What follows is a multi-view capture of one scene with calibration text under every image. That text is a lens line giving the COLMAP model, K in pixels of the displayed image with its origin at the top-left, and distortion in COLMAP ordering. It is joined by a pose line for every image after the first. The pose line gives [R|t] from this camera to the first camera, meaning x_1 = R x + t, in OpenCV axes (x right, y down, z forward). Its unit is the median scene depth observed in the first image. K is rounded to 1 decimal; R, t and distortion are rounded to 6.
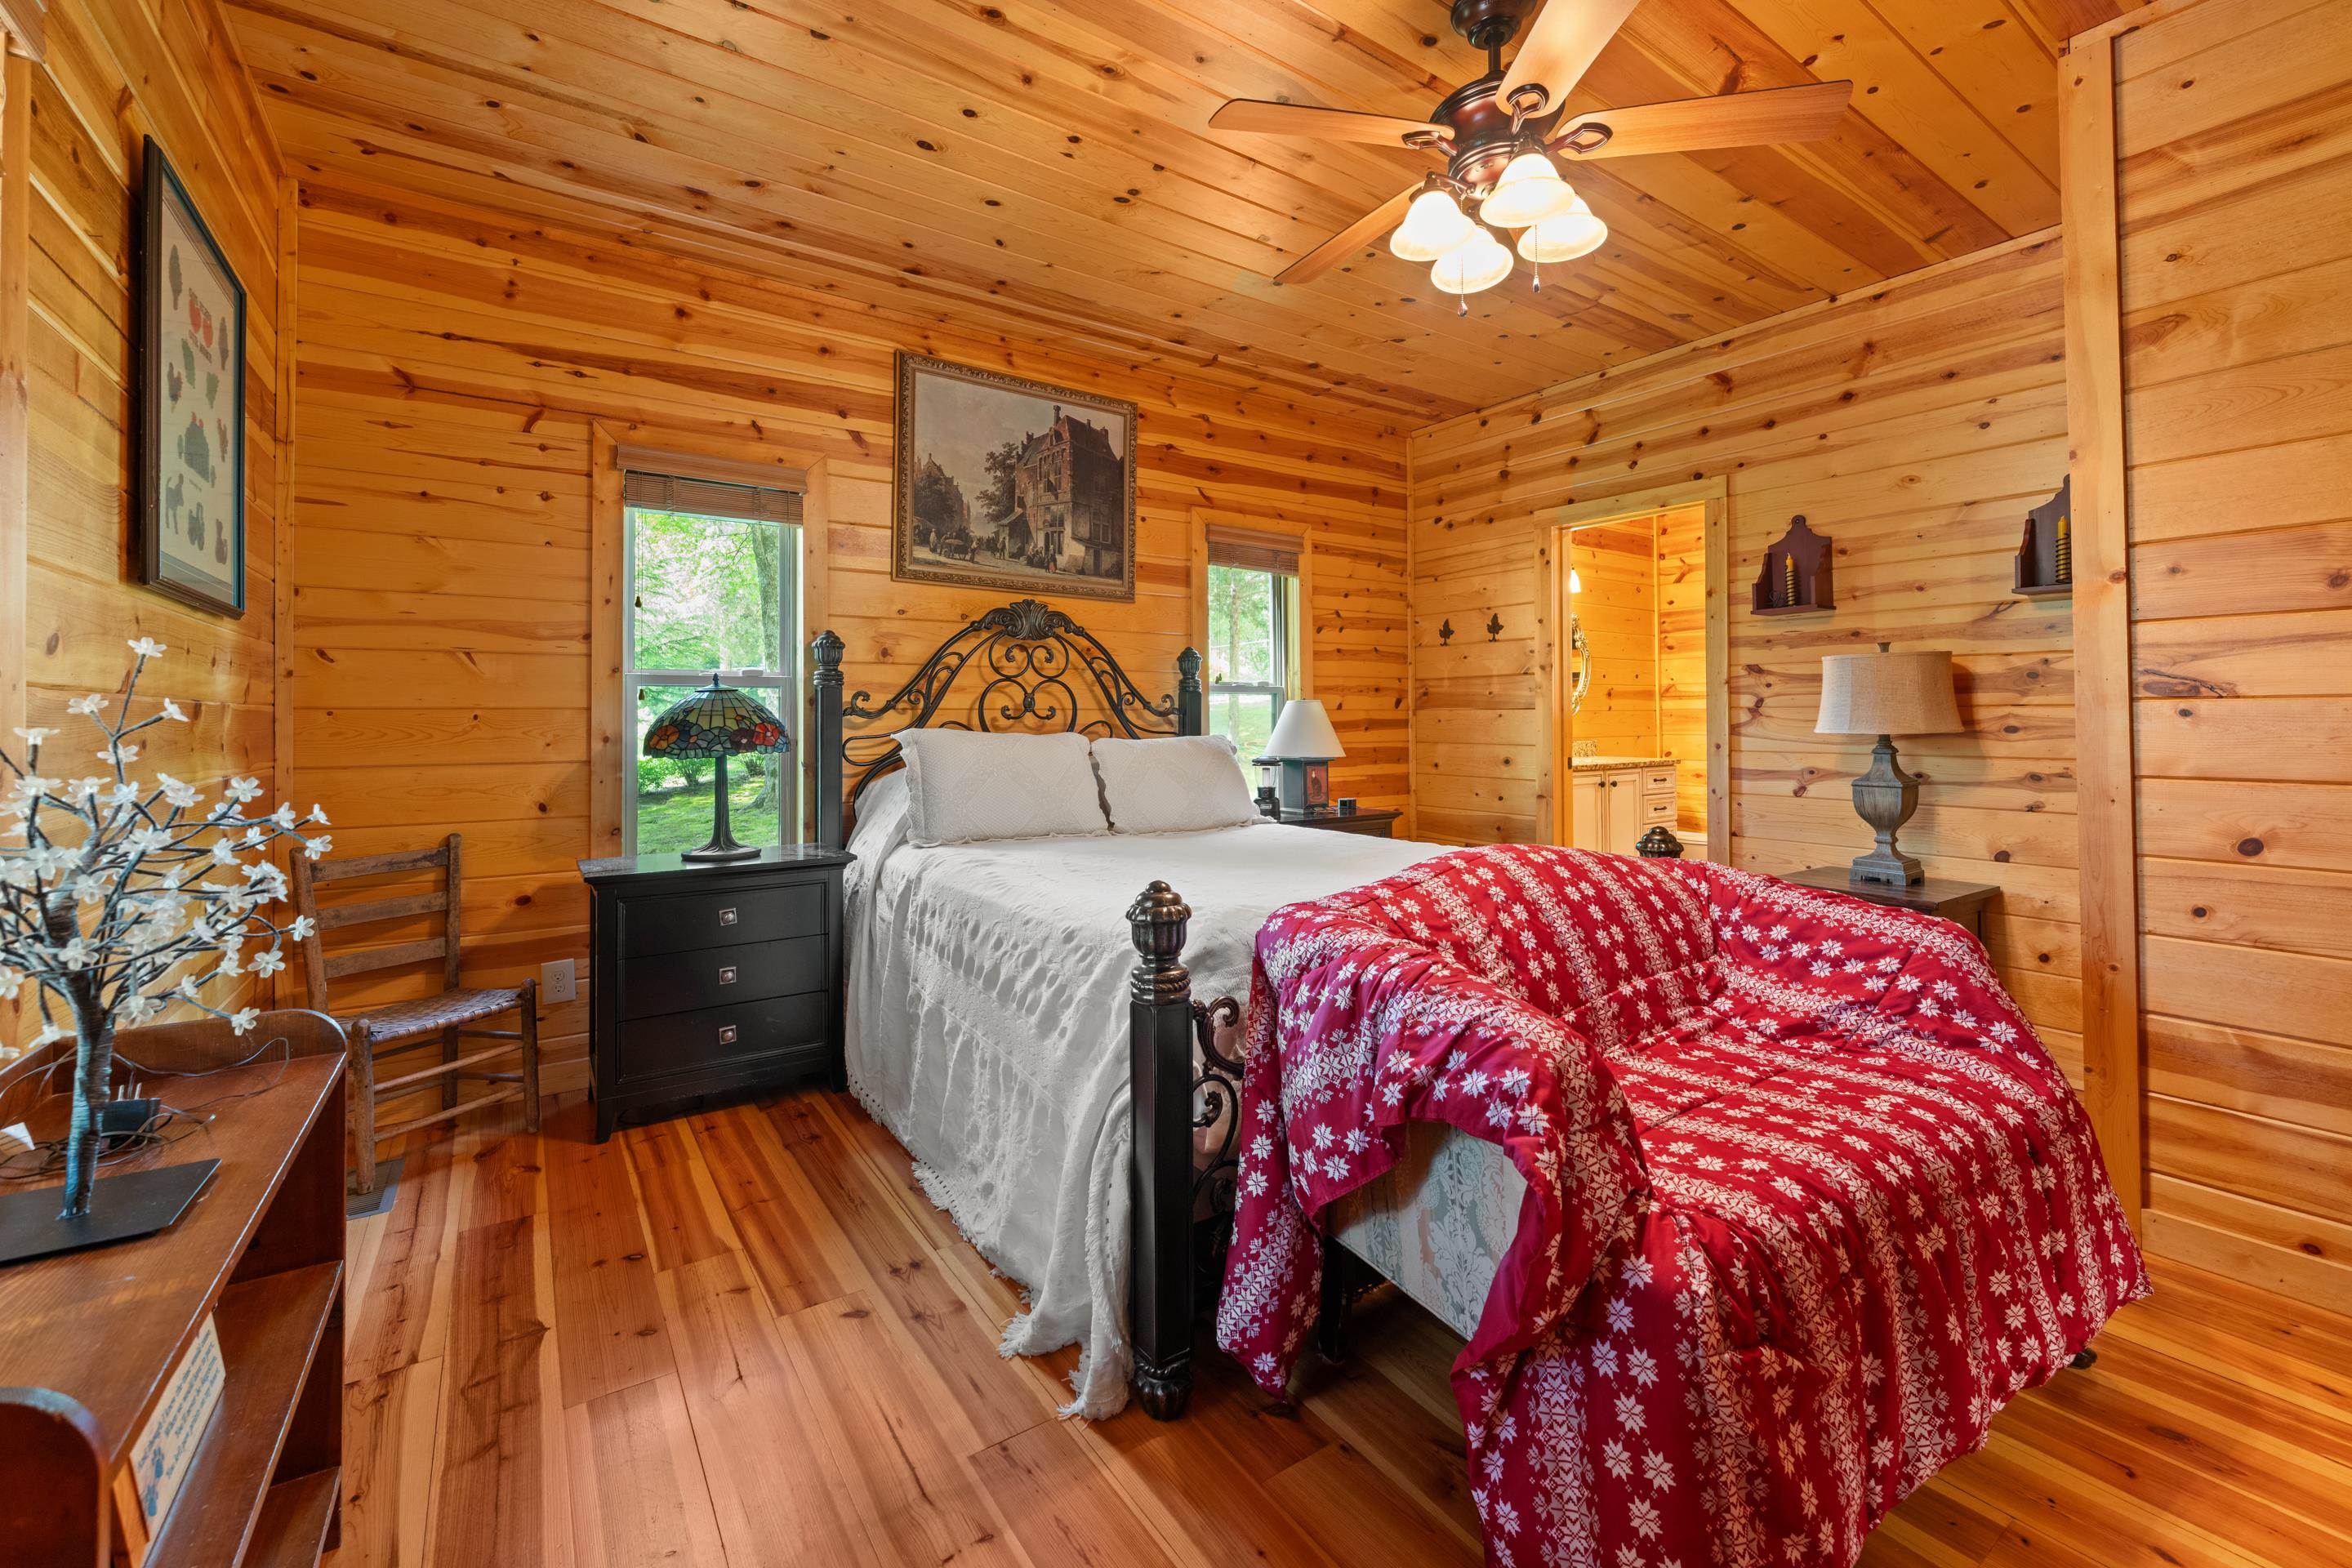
lens RADIAL K [[962.4, 0, 1182.1], [0, 962.4, 714.7], [0, 0, 1]] dist [0.001719, -0.000172]
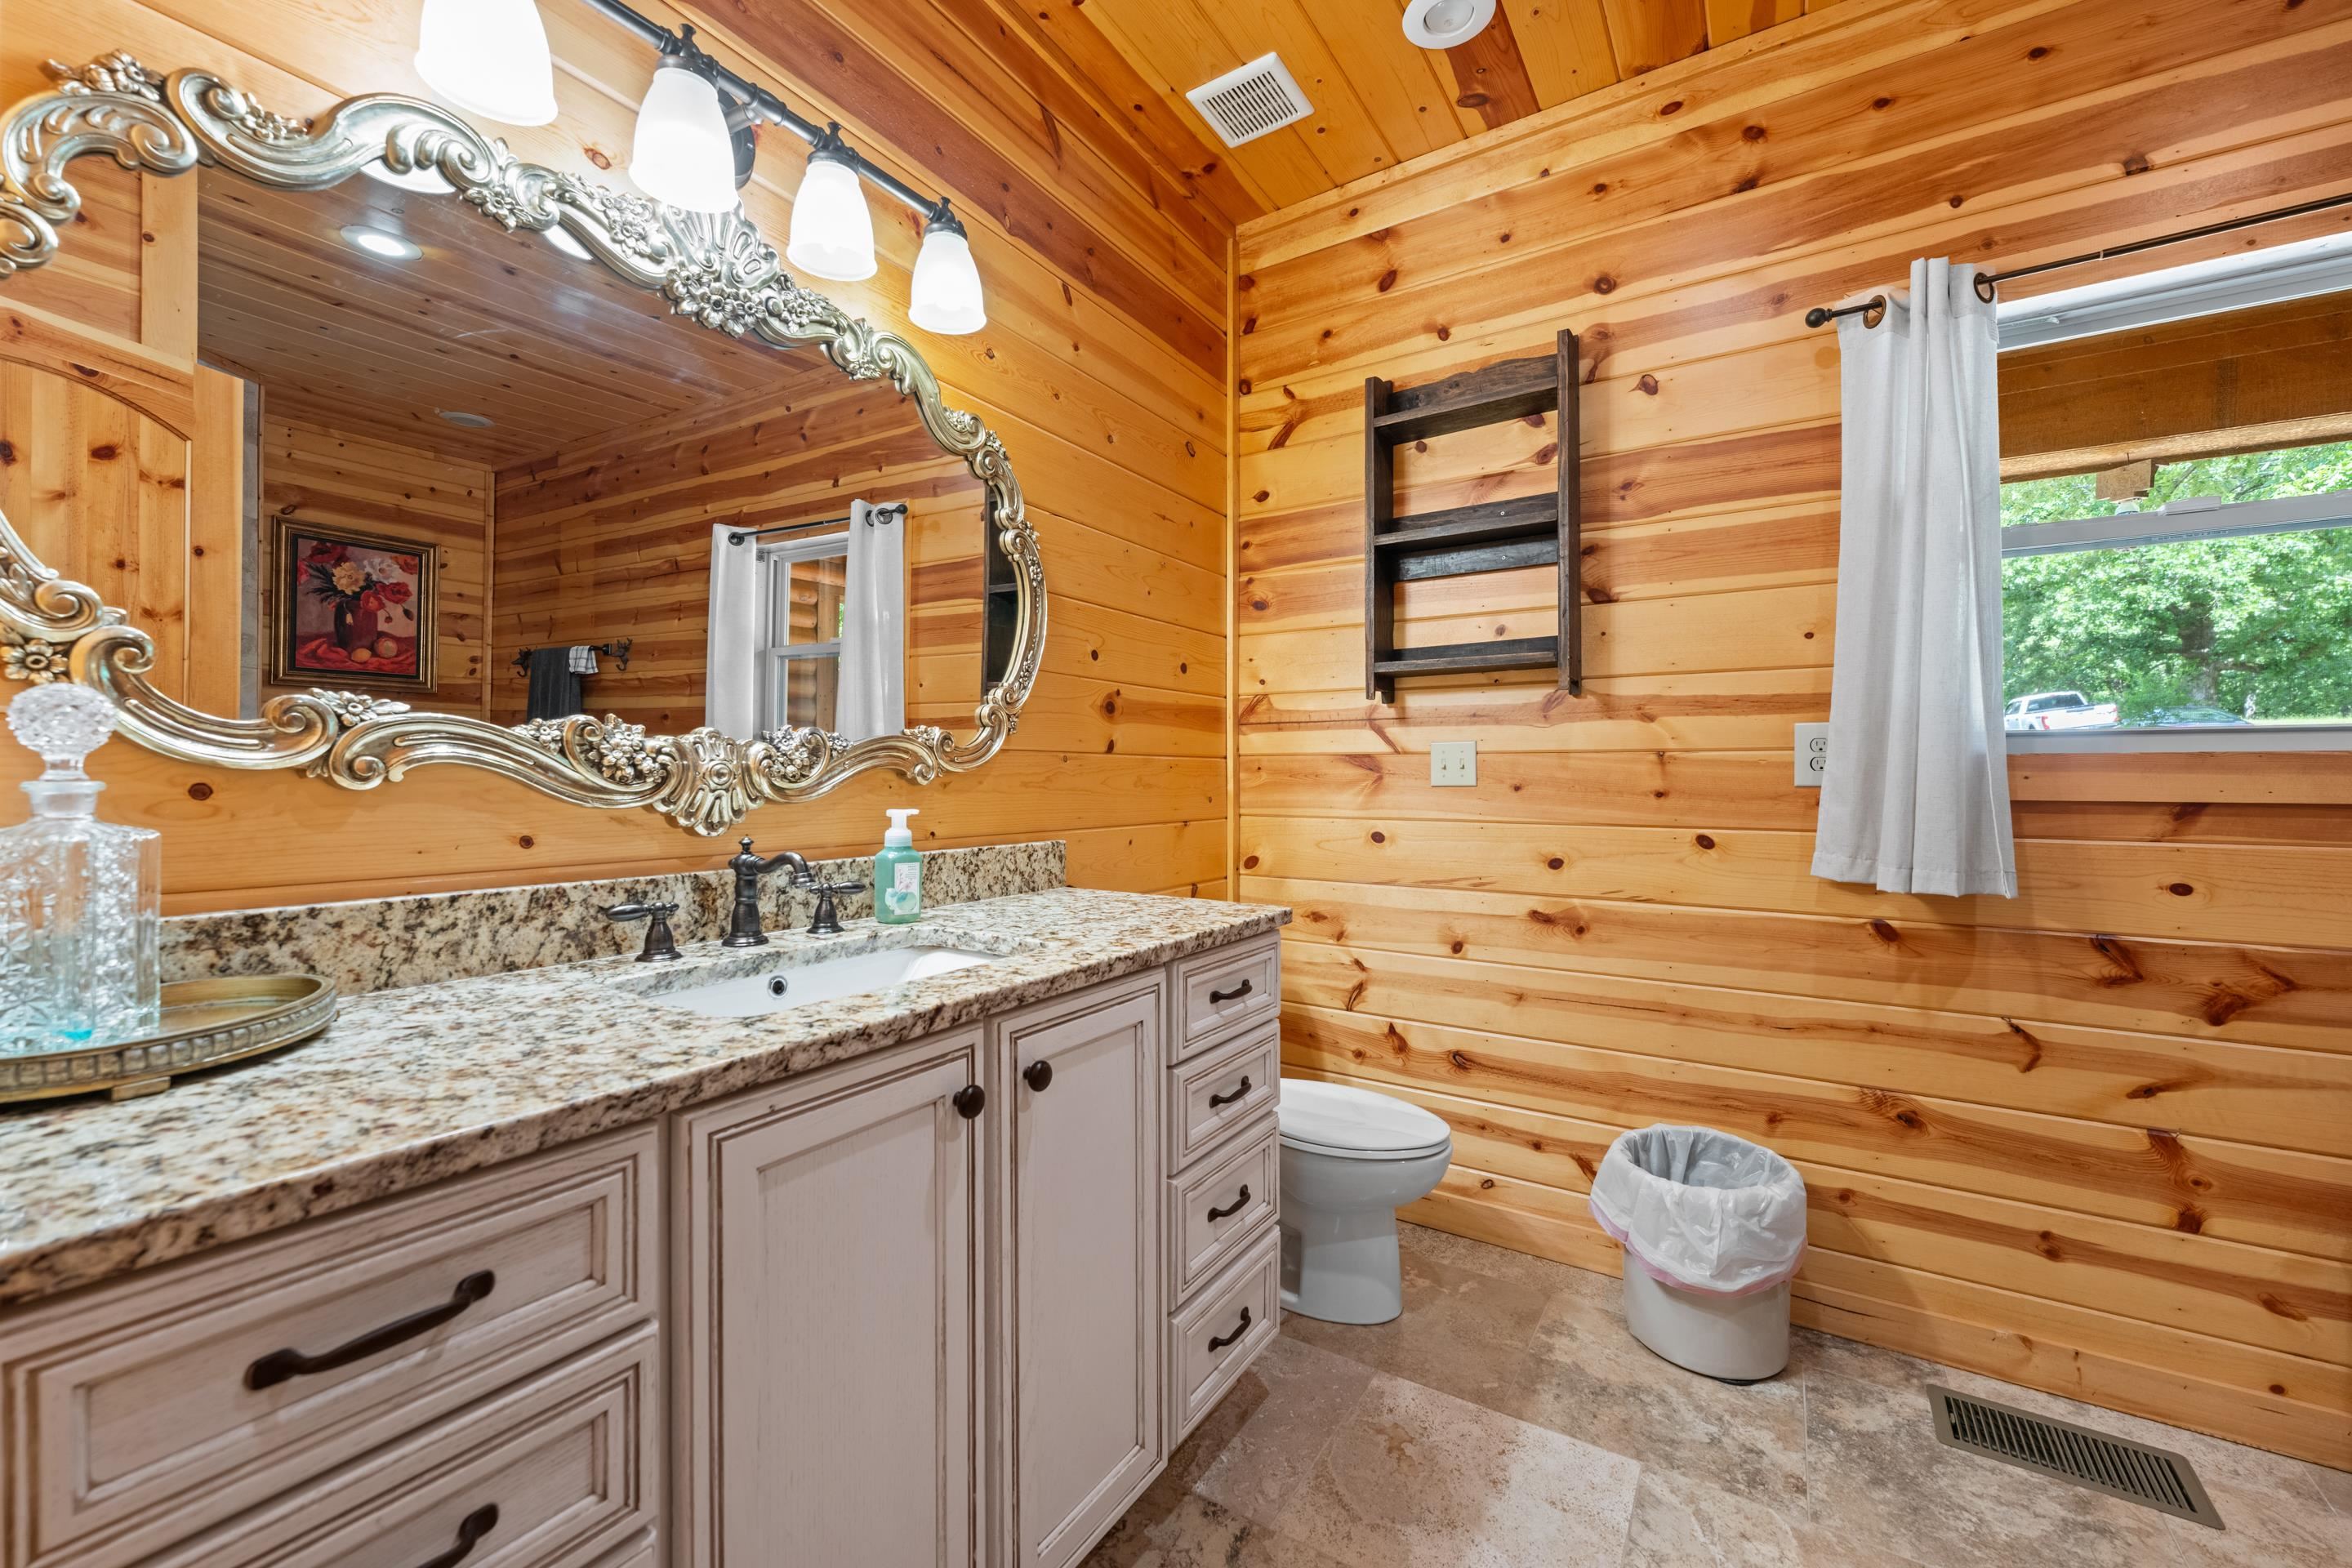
lens RADIAL K [[962.4, 0, 1173.6], [0, 962.4, 777.4], [0, 0, 1]] dist [0.001719, -0.000172]
pose [[0.922583, 0.010724, 0.385649, 0.527543], [-0.013438, 0.999900, 0.004344, 0.004726], [-0.385564, -0.009190, 0.922635, 1.060476]]
